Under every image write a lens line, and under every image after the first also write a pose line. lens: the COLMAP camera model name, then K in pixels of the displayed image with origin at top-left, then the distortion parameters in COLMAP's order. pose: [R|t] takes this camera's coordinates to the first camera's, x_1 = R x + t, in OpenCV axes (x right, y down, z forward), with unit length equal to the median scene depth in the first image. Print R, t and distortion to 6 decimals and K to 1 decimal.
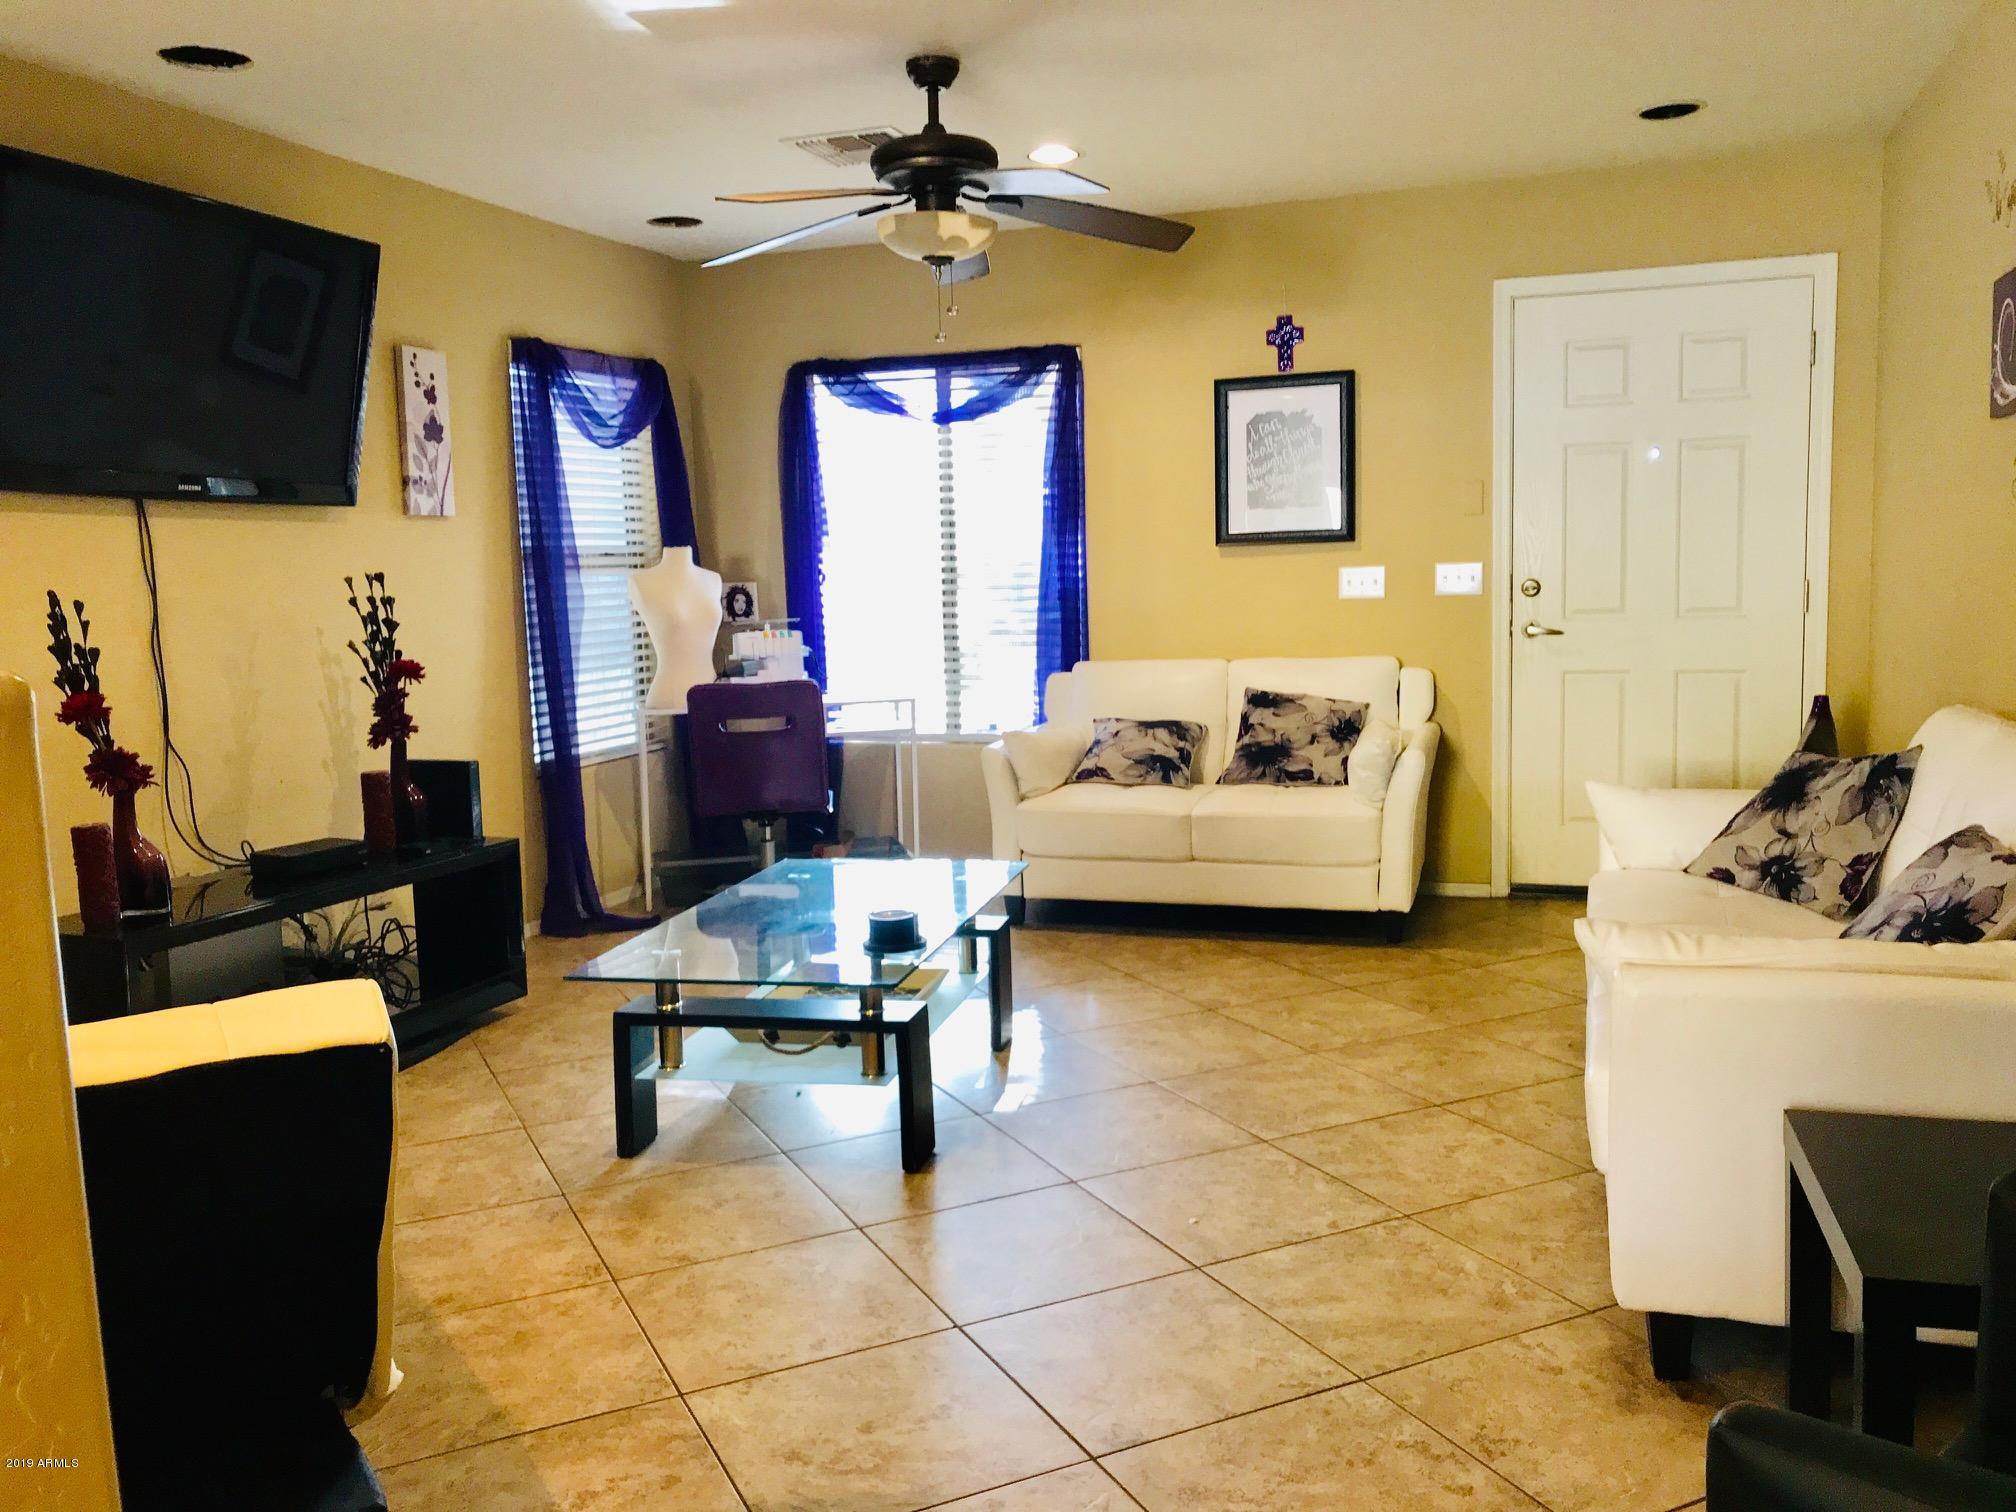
lens RADIAL K [[1648.2, 0, 995.7], [0, 1648.2, 751.6], [0, 0, 1]] dist [0.003567, -0.004652]
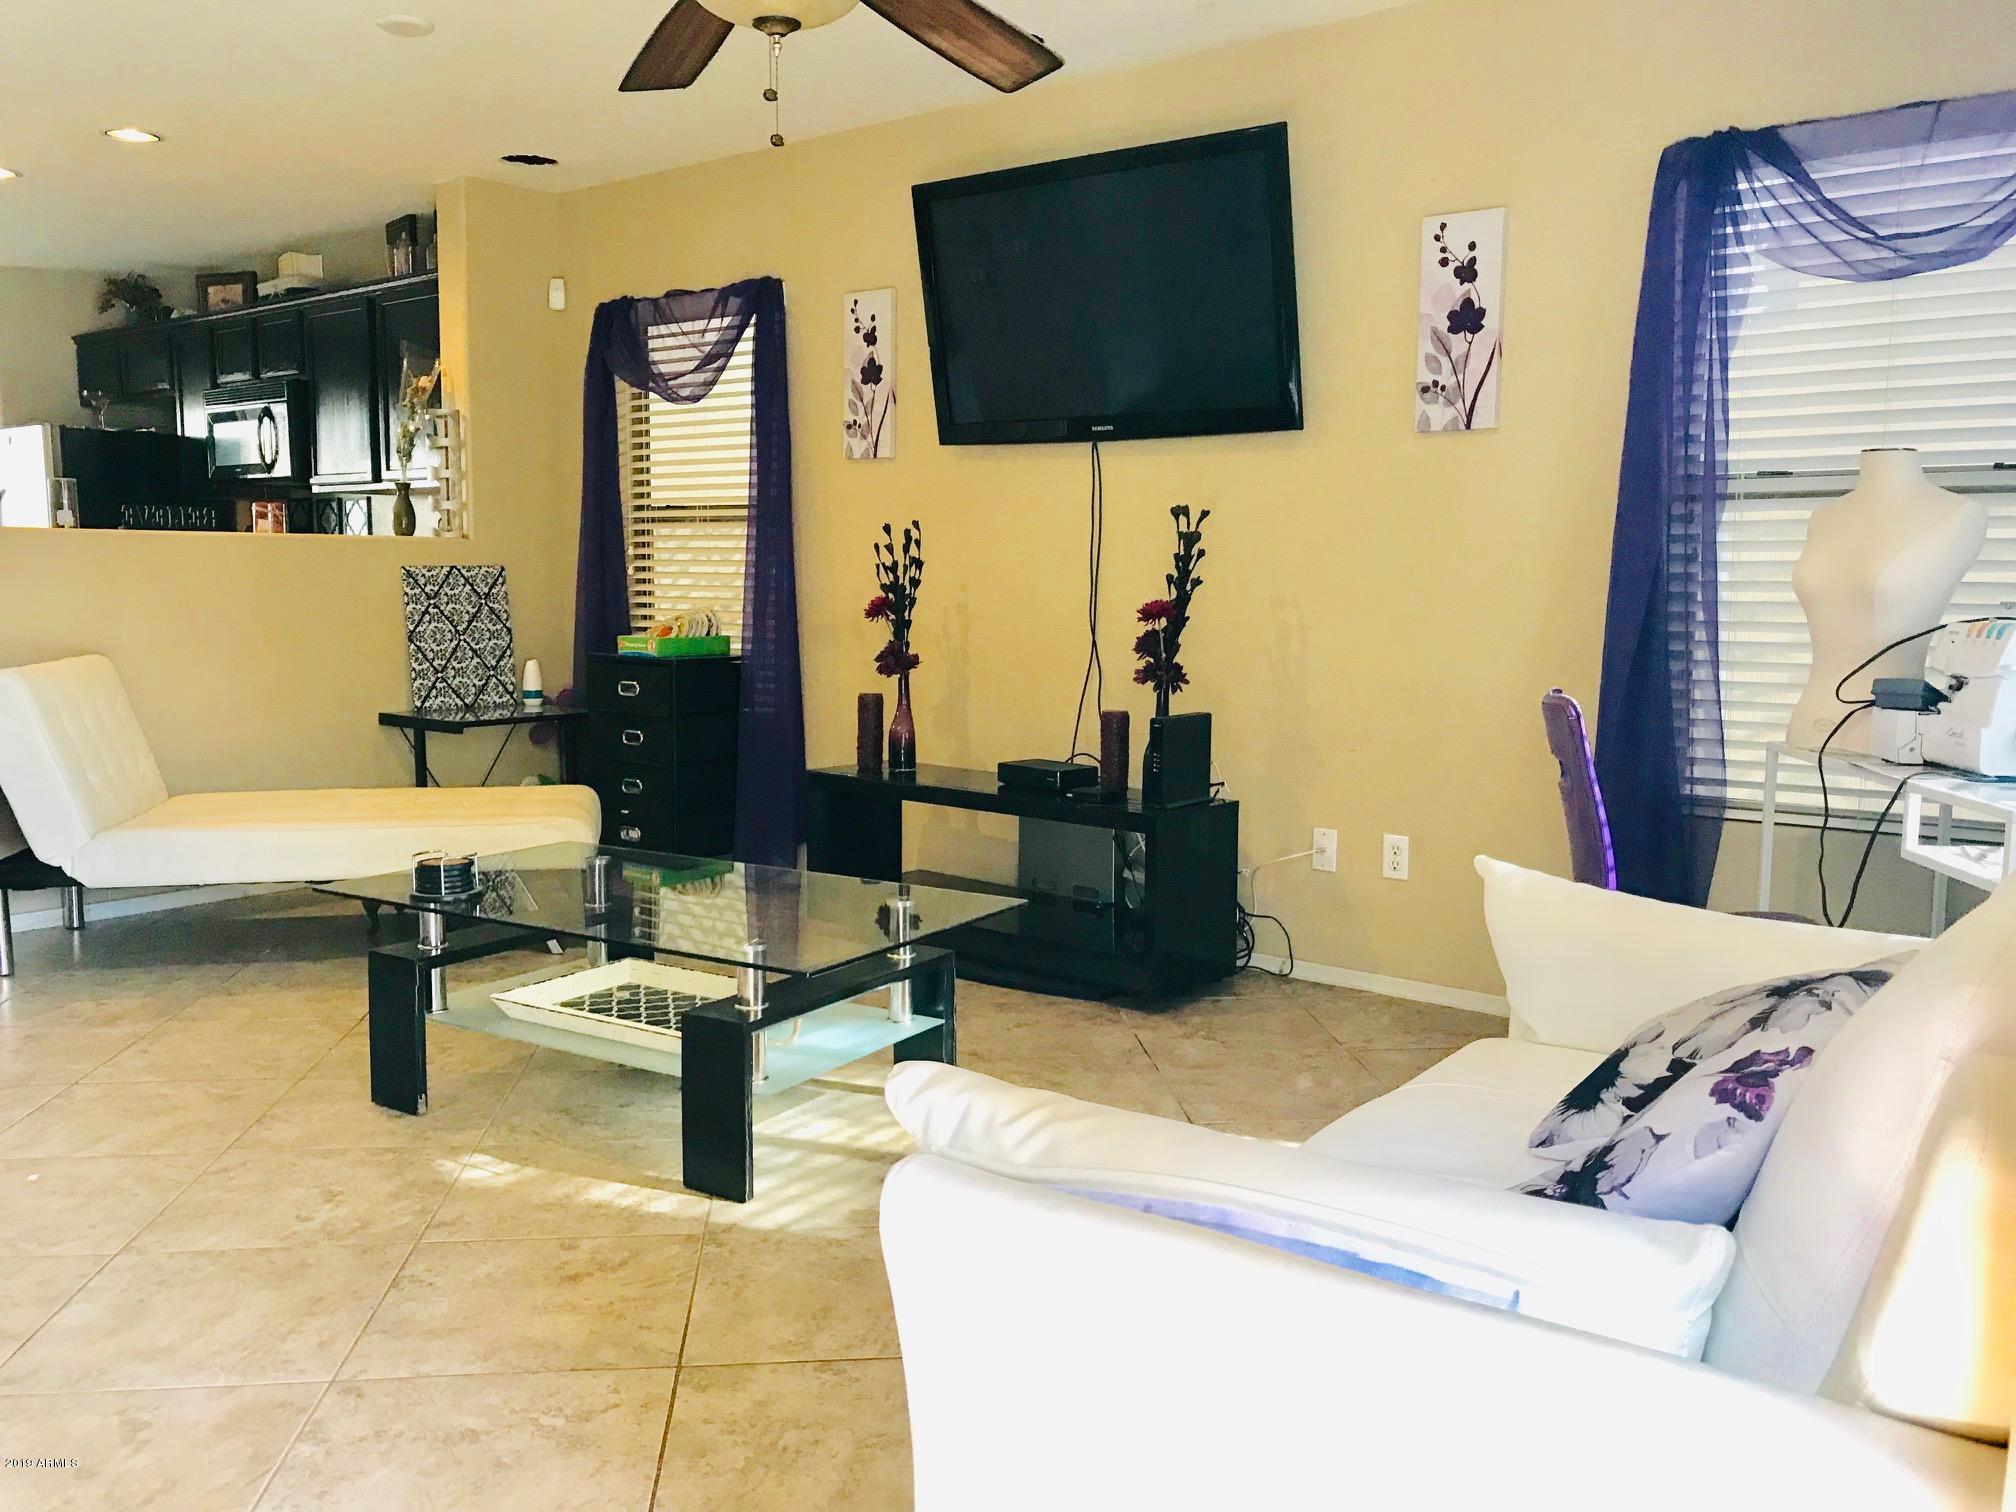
lens RADIAL K [[1602.3, 0, 1008.7], [0, 1602.3, 853.9], [0, 0, 1]] dist [0.049068, -0.000038]
pose [[-0.321486, 0.215445, -0.922079, 0.630198], [-0.098730, 0.960839, 0.258924, -0.173673], [0.941753, 0.174277, -0.287625, 1.419781]]
